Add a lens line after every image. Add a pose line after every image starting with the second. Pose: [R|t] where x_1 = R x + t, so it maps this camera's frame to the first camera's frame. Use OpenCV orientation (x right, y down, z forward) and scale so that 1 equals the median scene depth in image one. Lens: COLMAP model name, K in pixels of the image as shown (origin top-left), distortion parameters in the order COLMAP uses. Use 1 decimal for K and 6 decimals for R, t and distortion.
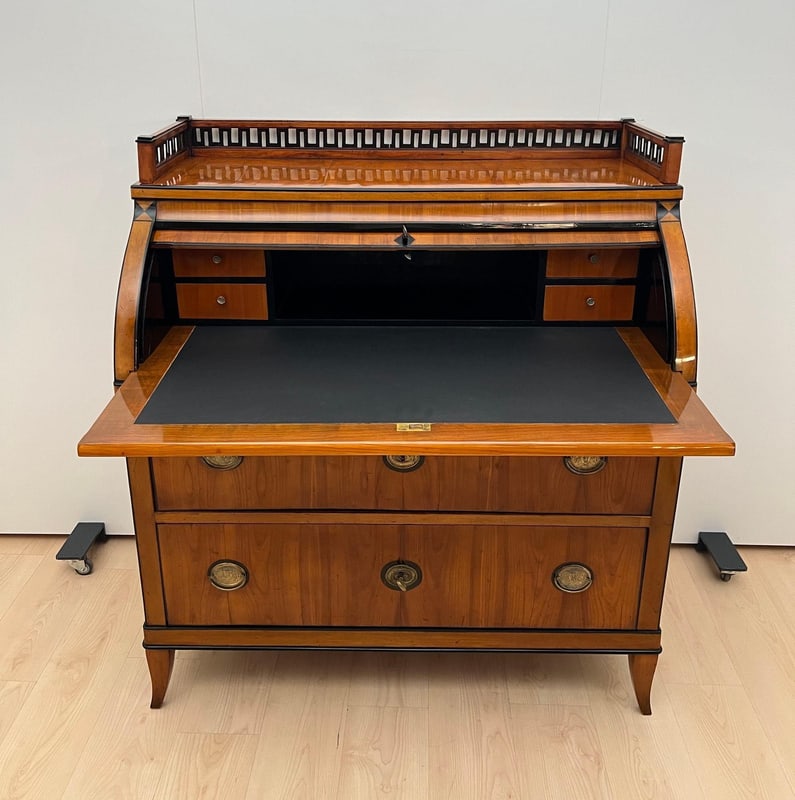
lens RADIAL K [[818.1, 0, 398.0], [0, 818.1, 311.4], [0, 0, 1]] dist [0.033483, 0.000000]
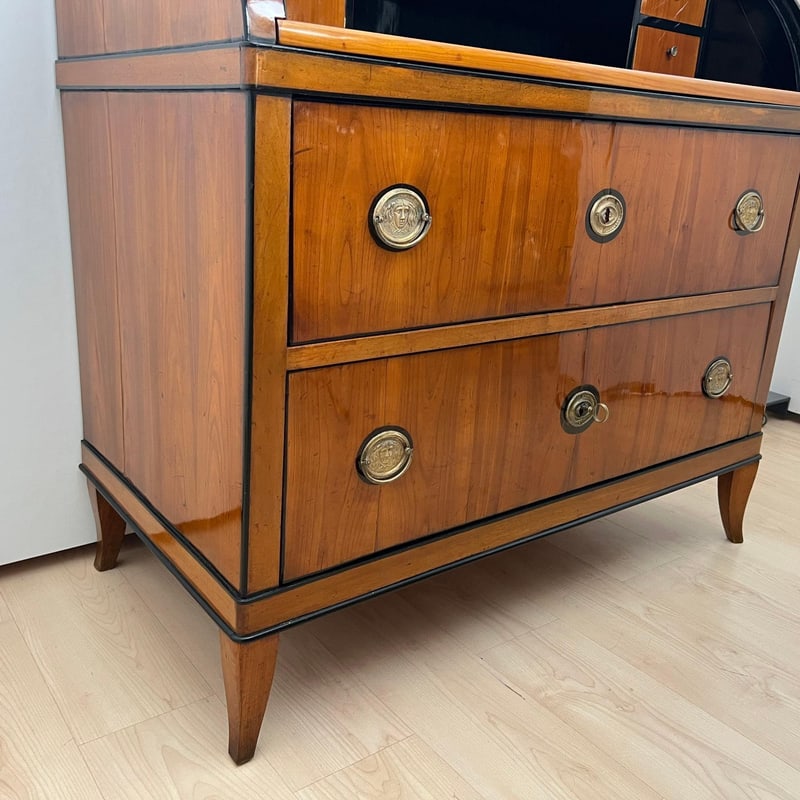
lens RADIAL K [[818.1, 0, 396.1], [0, 818.1, 397.0], [0, 0, 1]] dist [0.033483, 0.000000]
pose [[0.785939, -0.149651, 0.599920, -0.530940], [0.160306, 0.986409, 0.036049, 0.254928], [-0.597161, 0.067839, 0.799247, 0.521137]]
